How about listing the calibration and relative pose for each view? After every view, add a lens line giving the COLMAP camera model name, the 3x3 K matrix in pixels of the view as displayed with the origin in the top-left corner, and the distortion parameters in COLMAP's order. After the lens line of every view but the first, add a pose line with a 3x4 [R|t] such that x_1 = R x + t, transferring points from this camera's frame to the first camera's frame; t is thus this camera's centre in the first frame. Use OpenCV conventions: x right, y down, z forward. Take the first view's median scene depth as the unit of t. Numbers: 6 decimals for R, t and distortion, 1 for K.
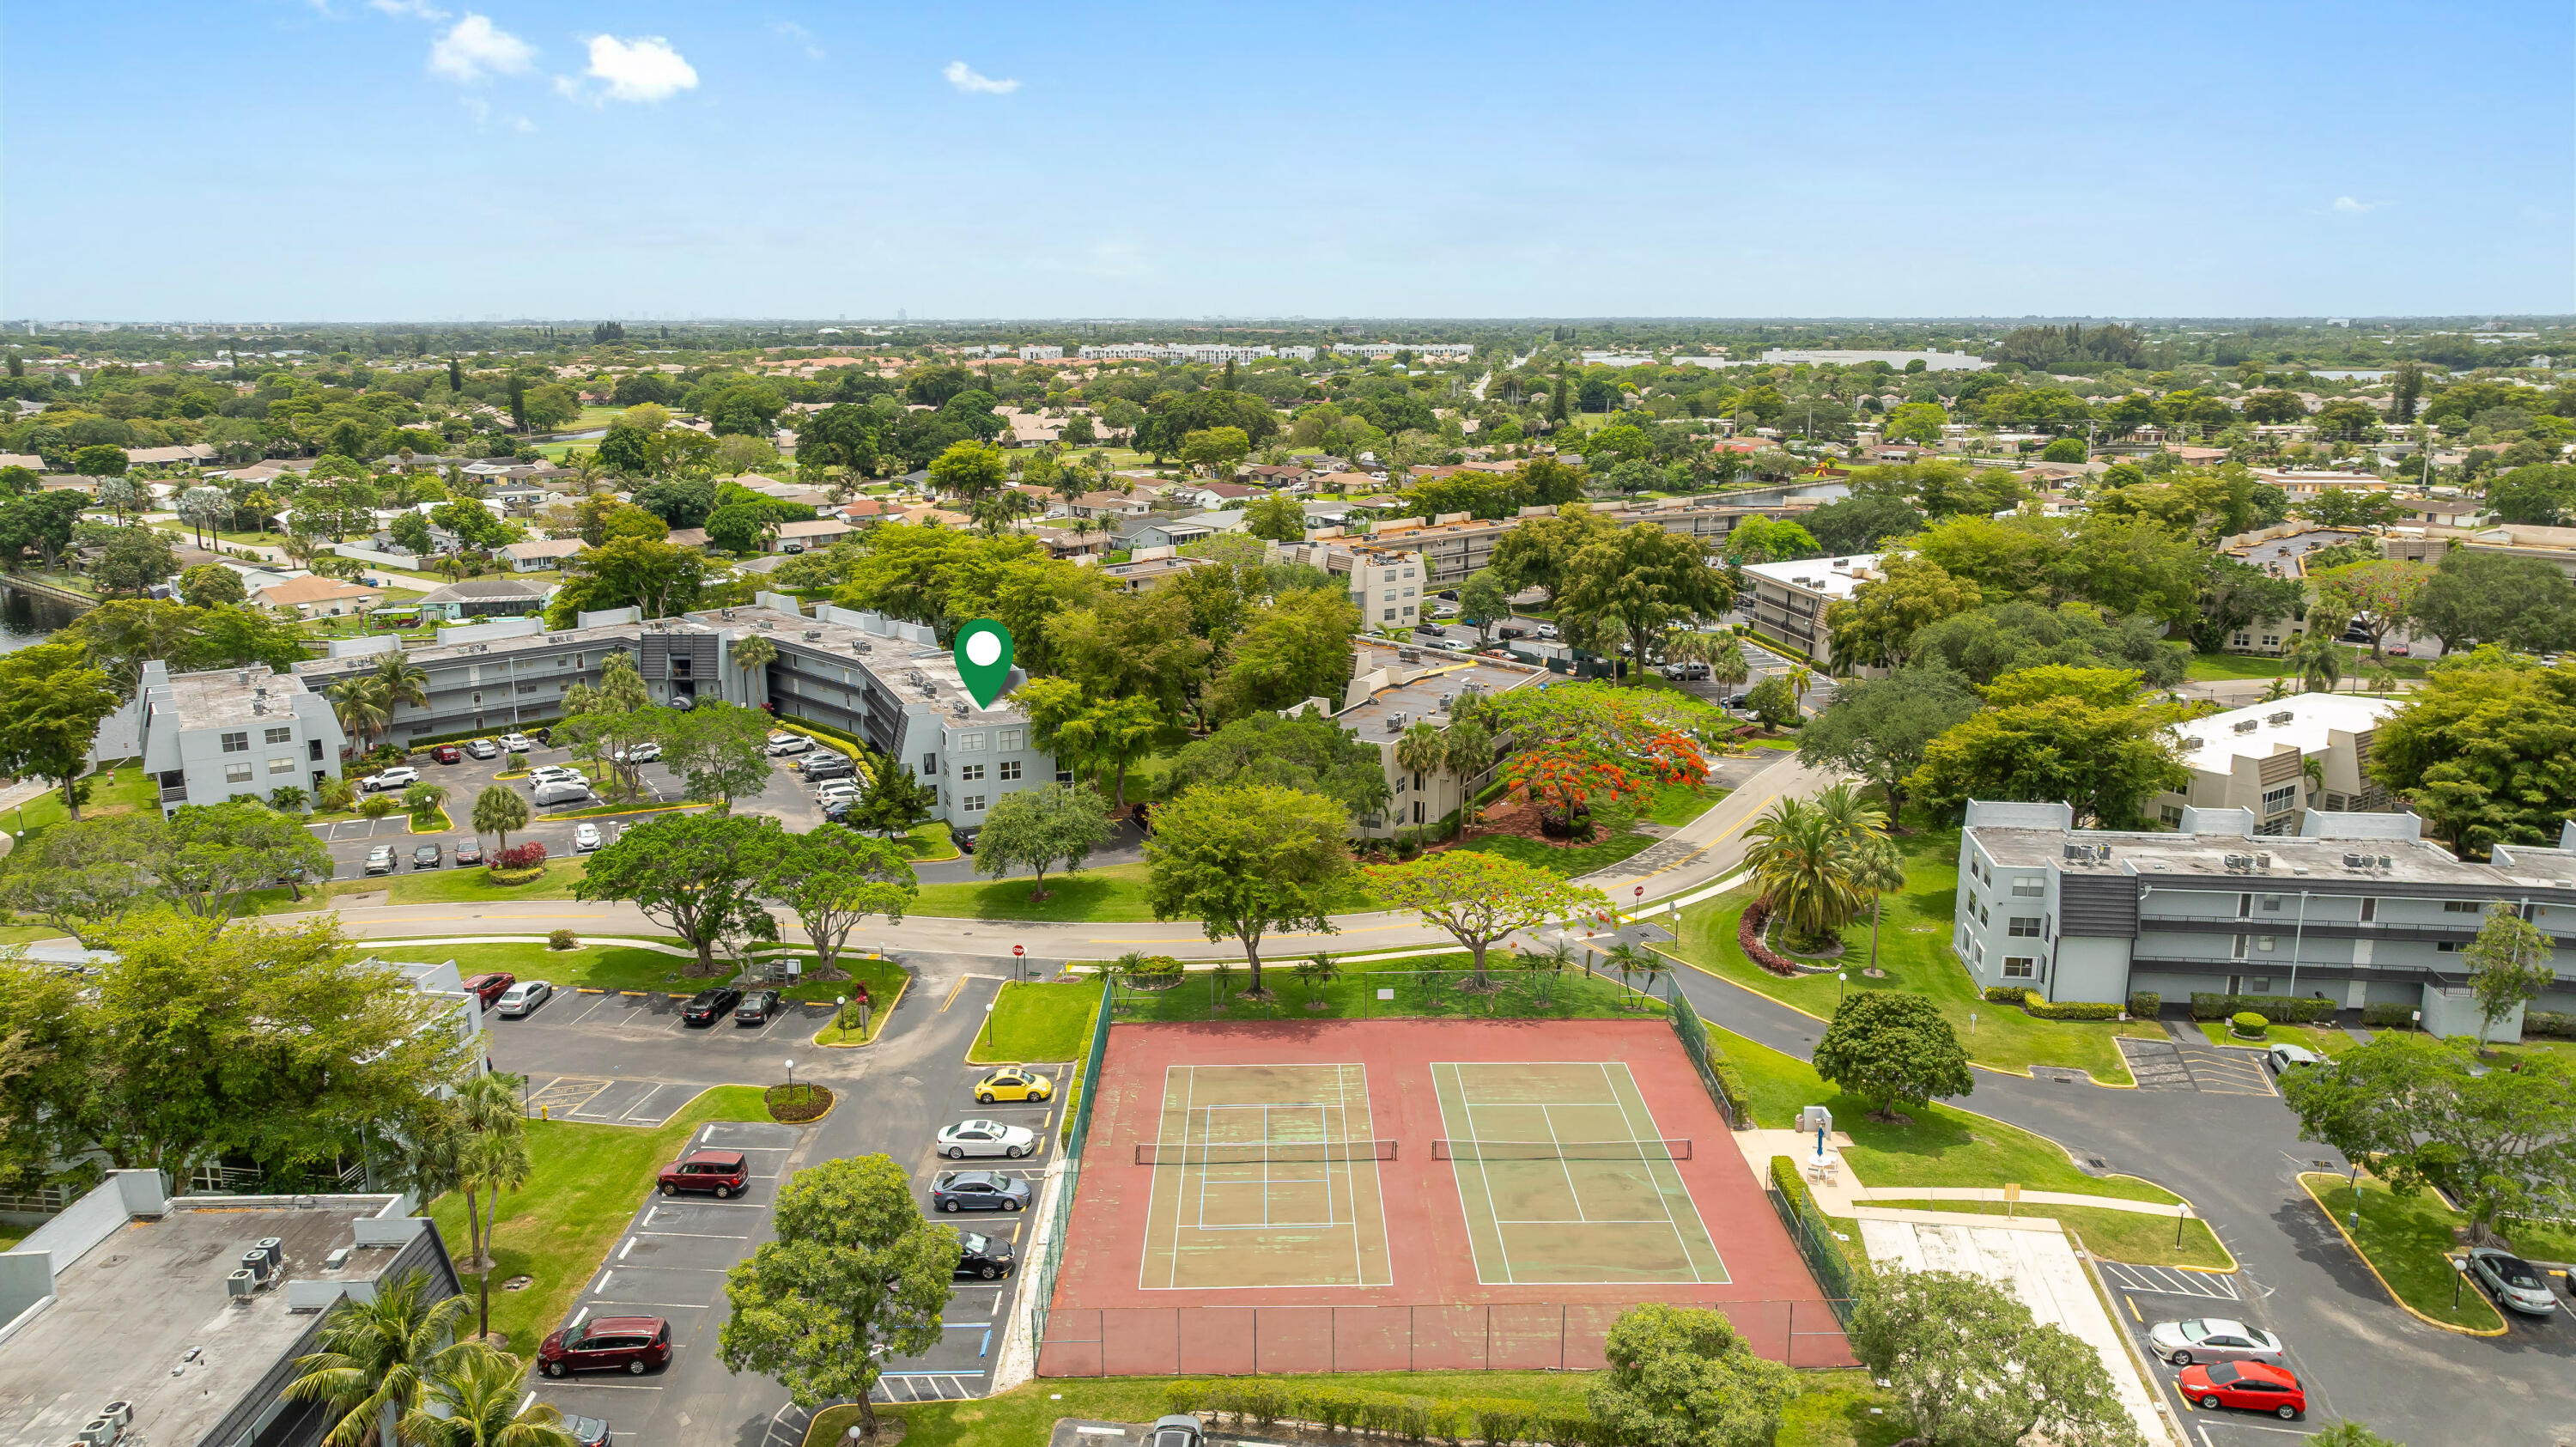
lens RADIAL K [[1826.5, 0, 1288.0], [0, 1826.5, 723.5], [0, 0, 1]] dist [-0.038934, 0.078356]
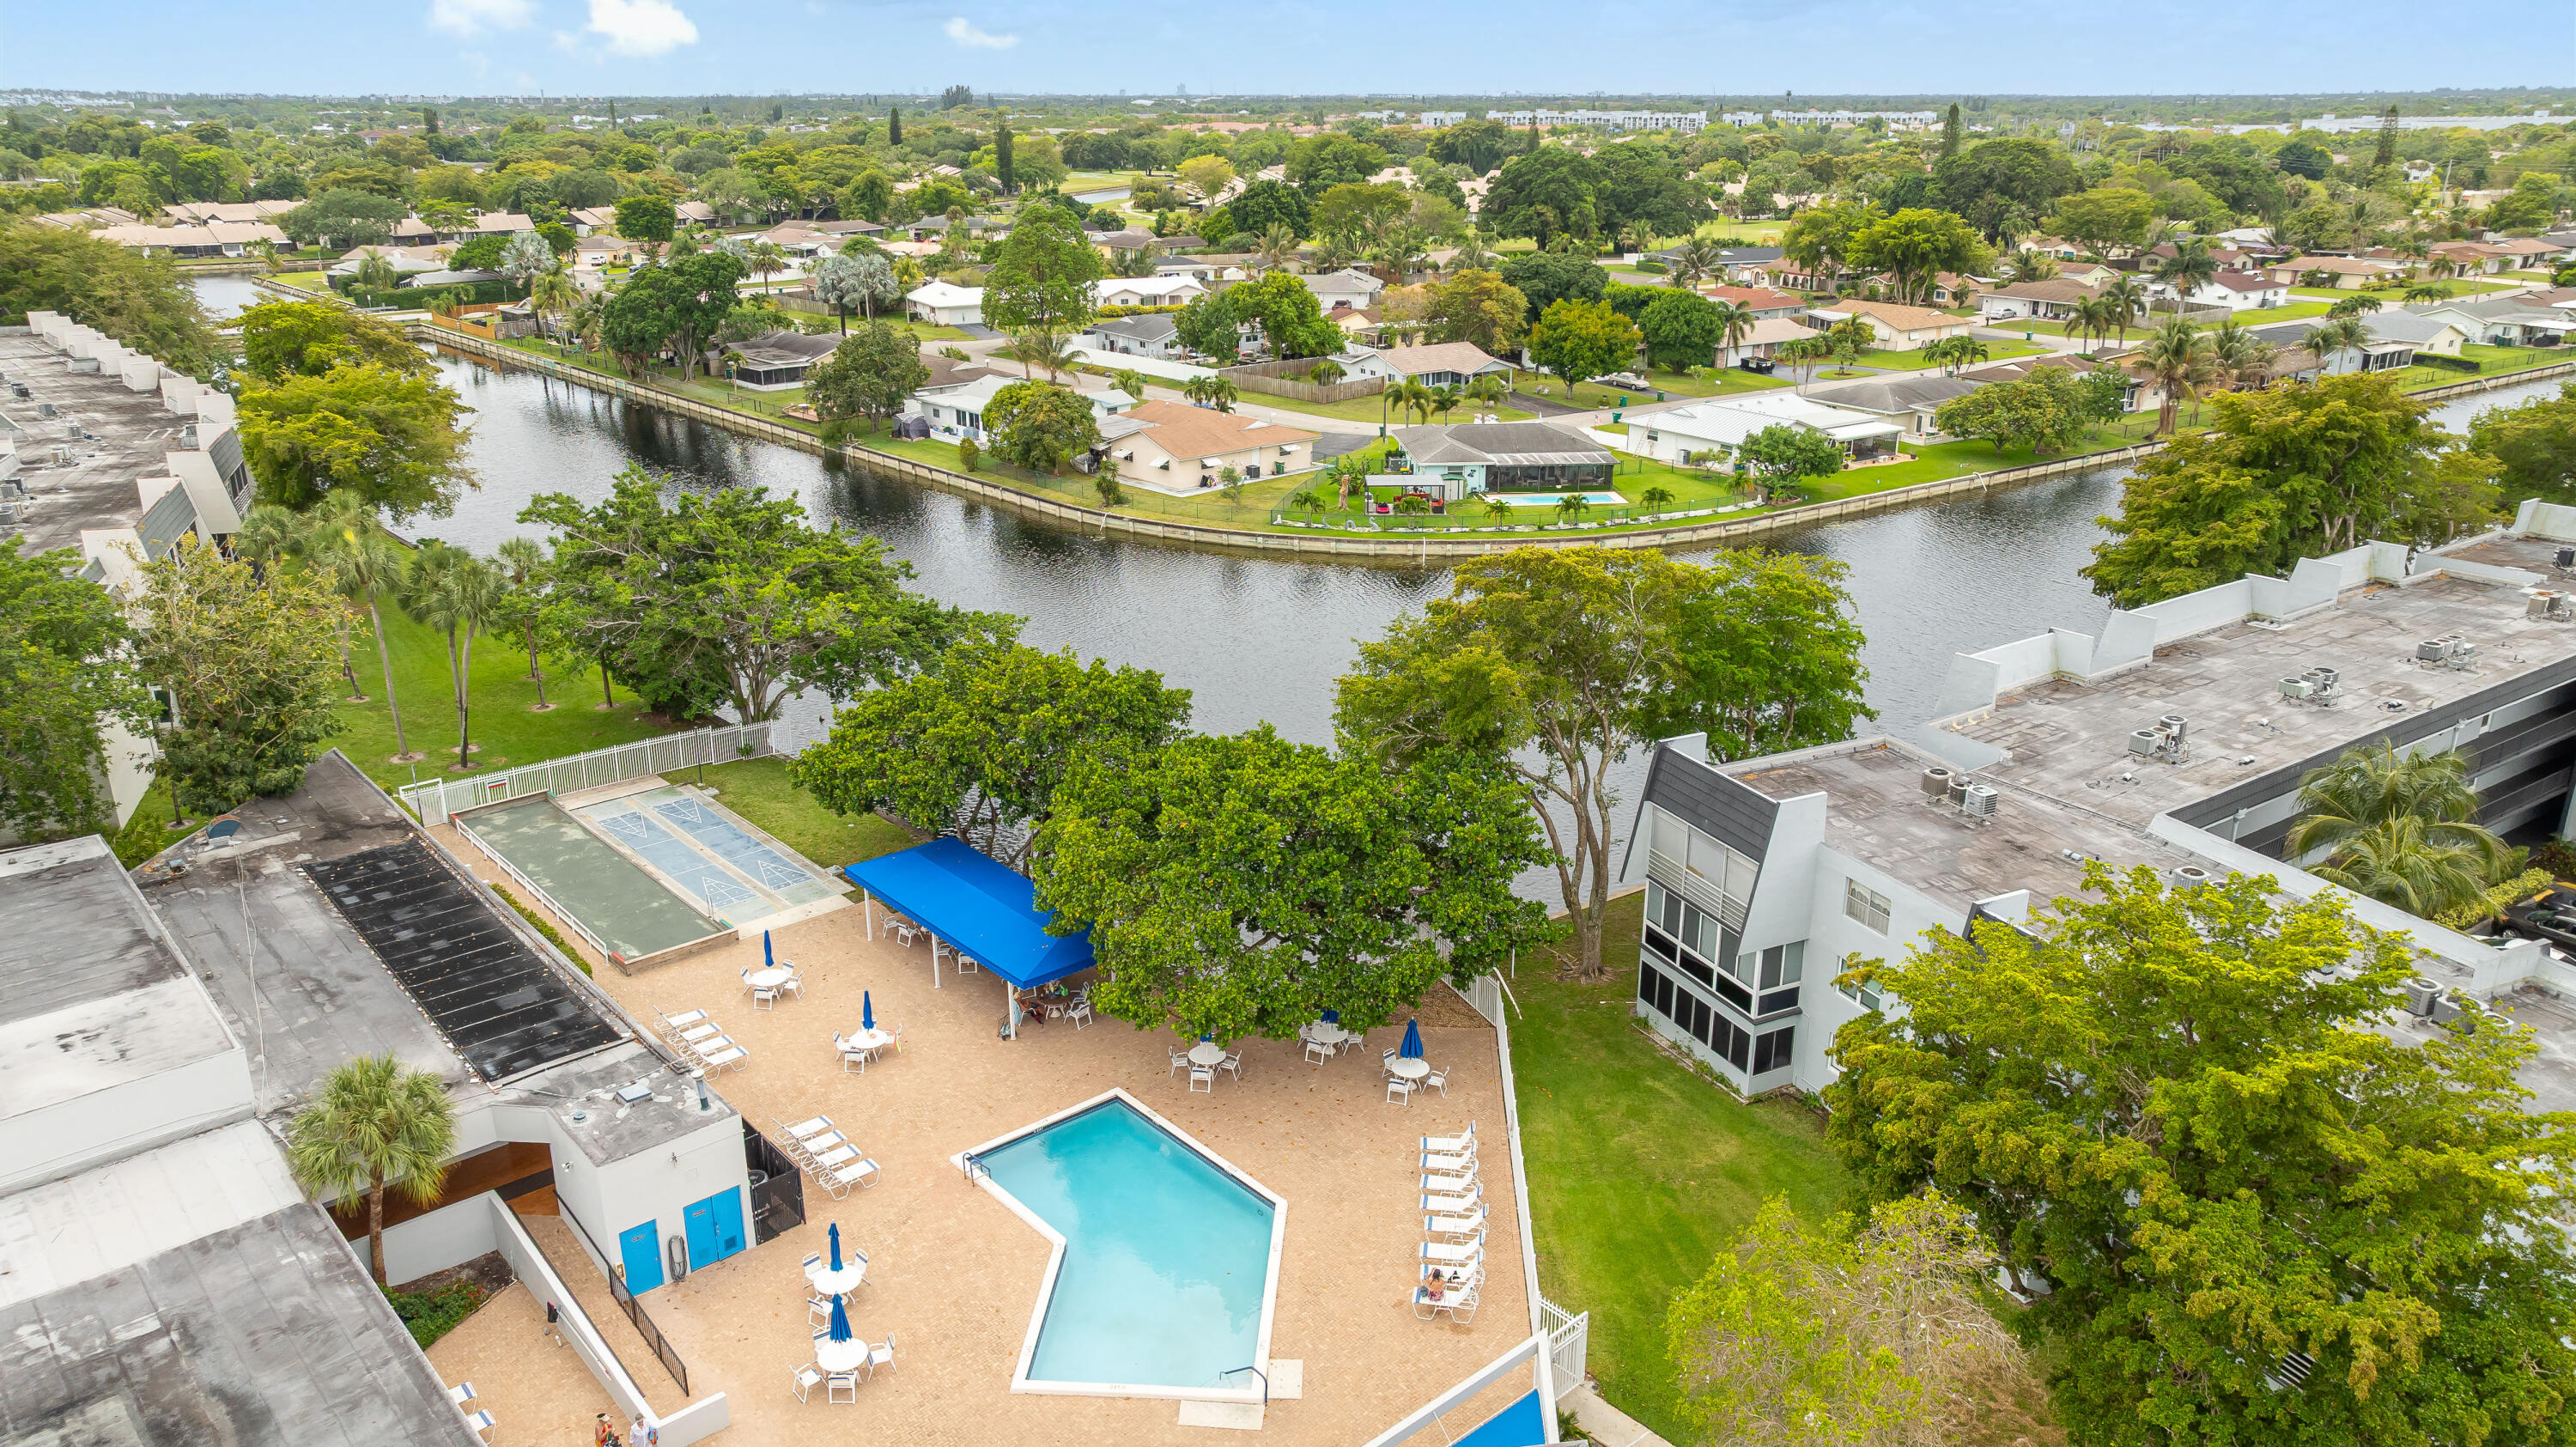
lens RADIAL K [[1815.8, 0, 1288.0], [0, 1815.8, 723.5], [0, 0, 1]] dist [-0.034711, 0.064223]
pose [[0.990256, 0.047067, -0.131064, -0.519936], [-0.031792, 0.992707, 0.116287, -0.059654], [0.135582, -0.110987, 0.984530, 0.516277]]
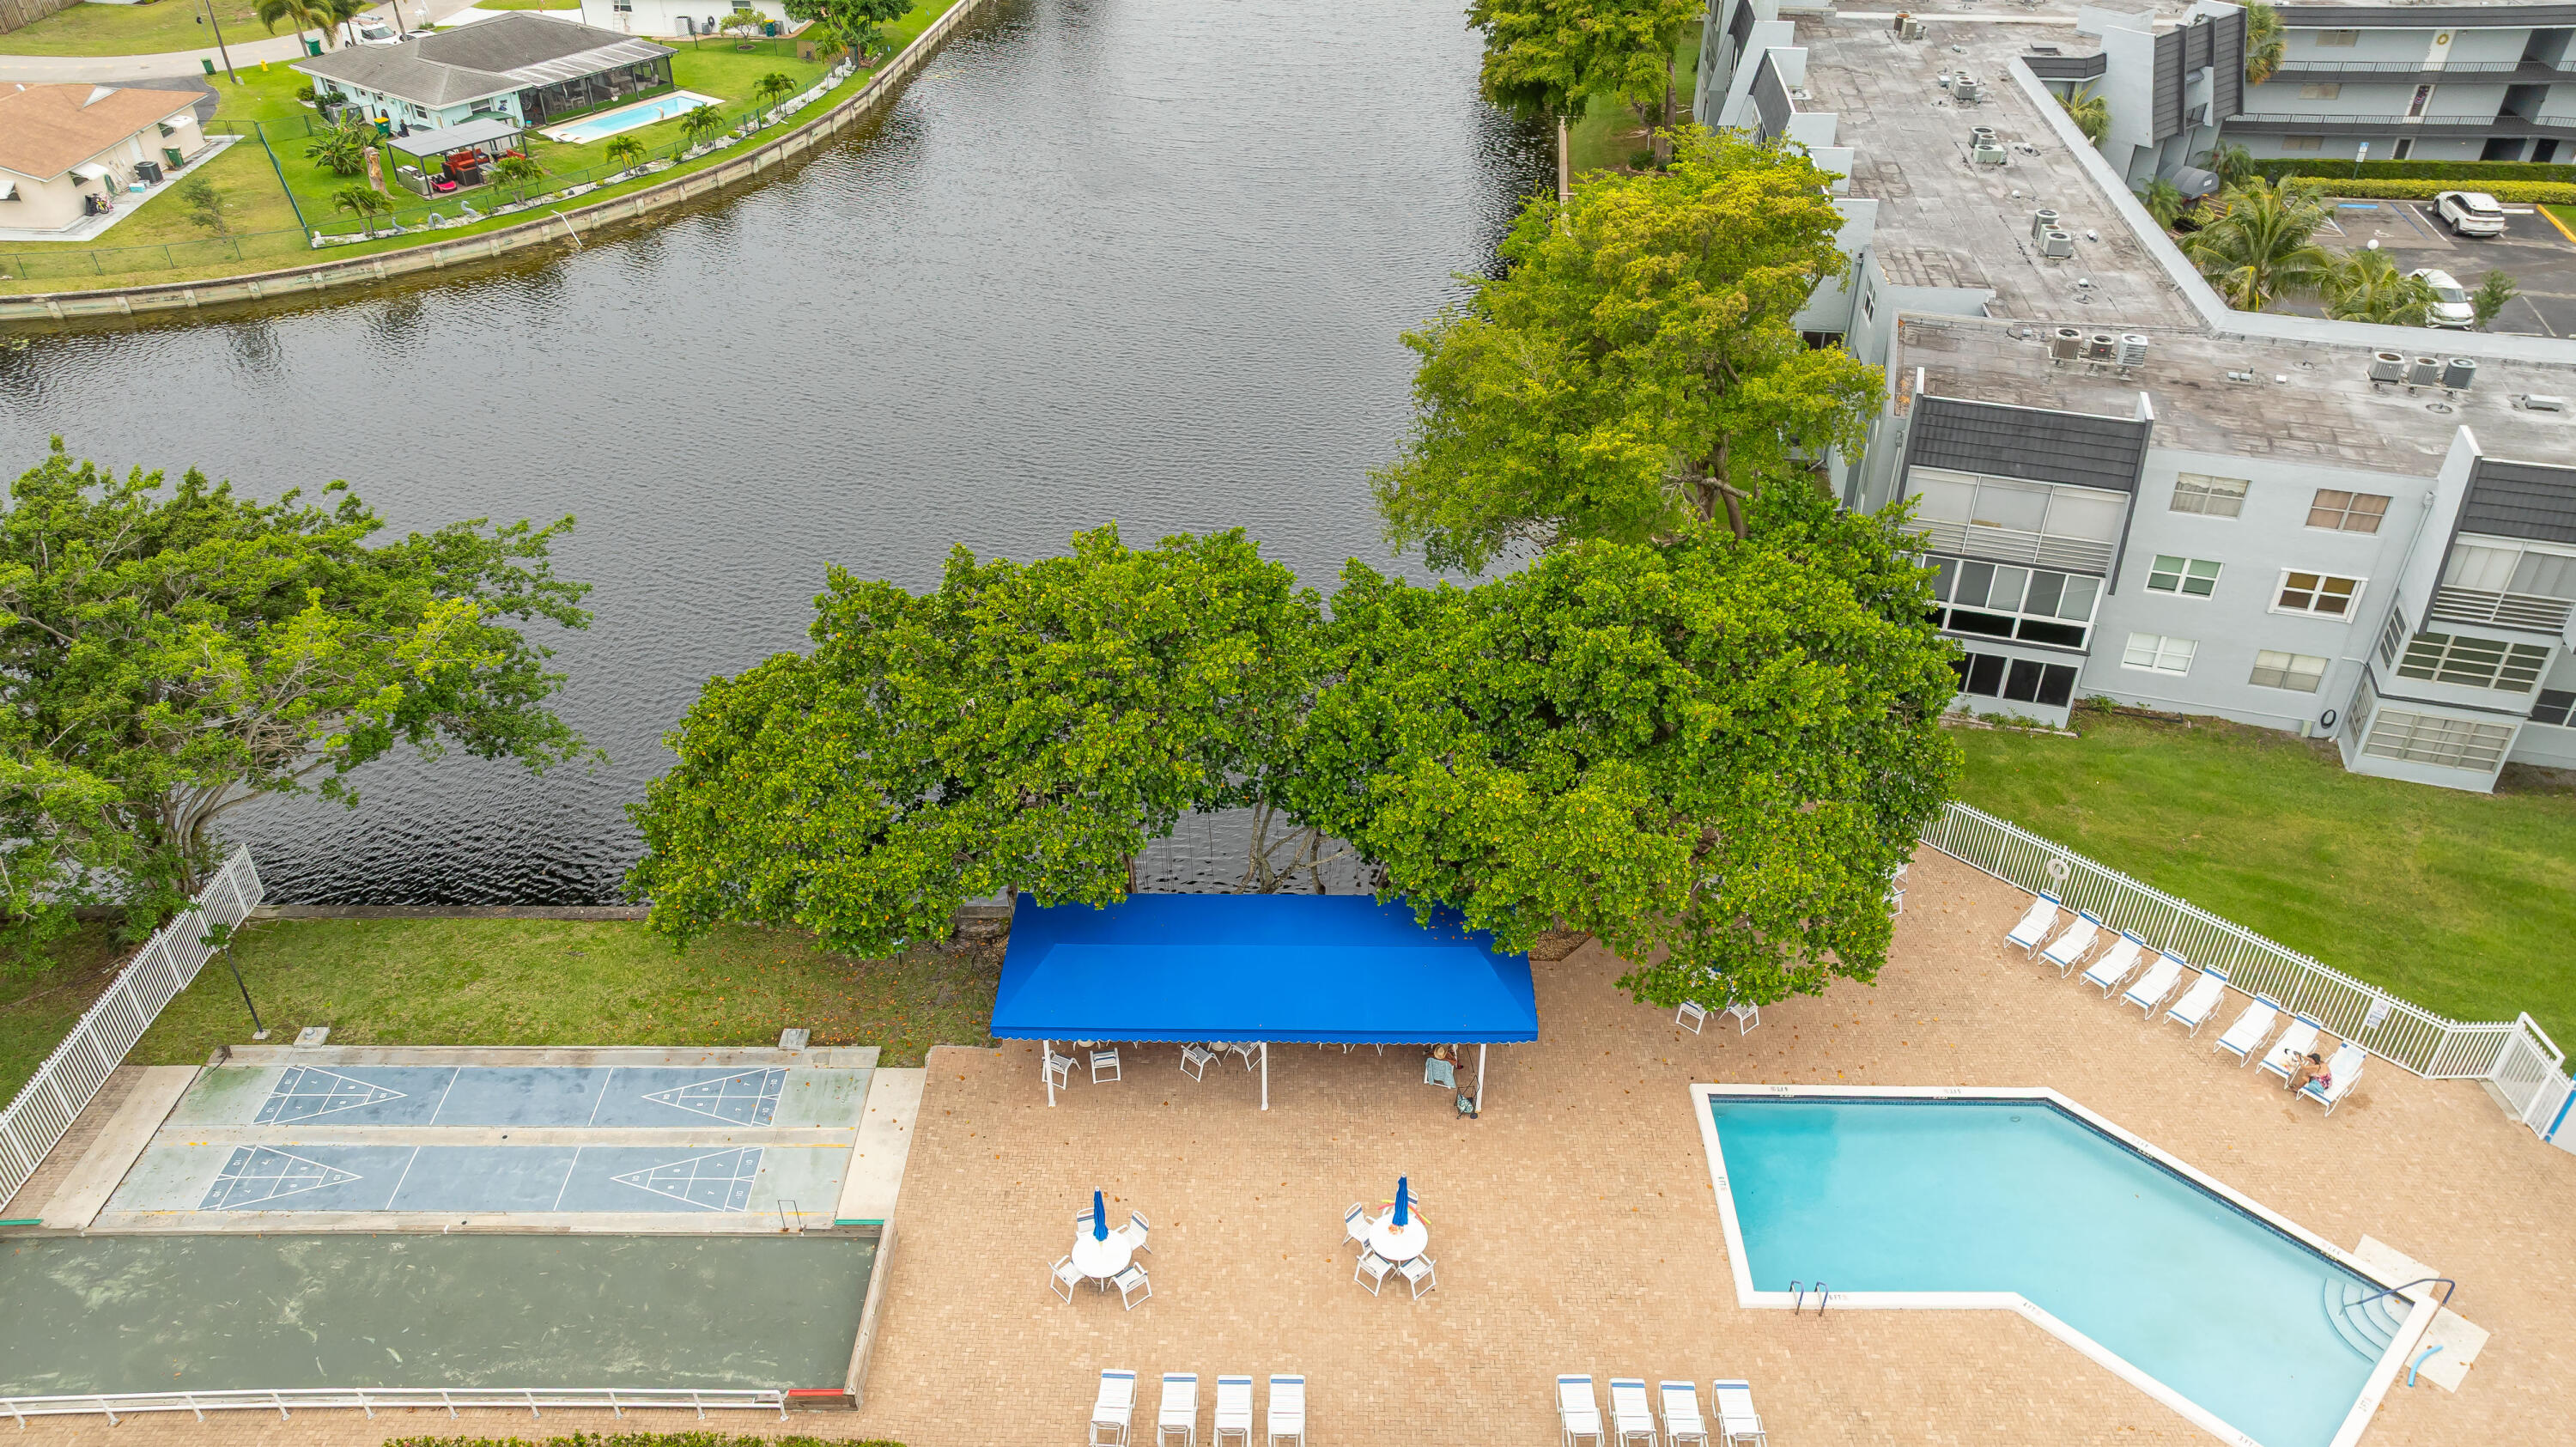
lens RADIAL K [[1815.8, 0, 1288.0], [0, 1815.8, 723.5], [0, 0, 1]] dist [-0.034711, 0.064223]
pose [[0.760584, -0.367871, 0.534961, -0.701737], [0.143227, 0.898753, 0.414402, -0.096659], [-0.633244, -0.238567, 0.736266, 0.664524]]
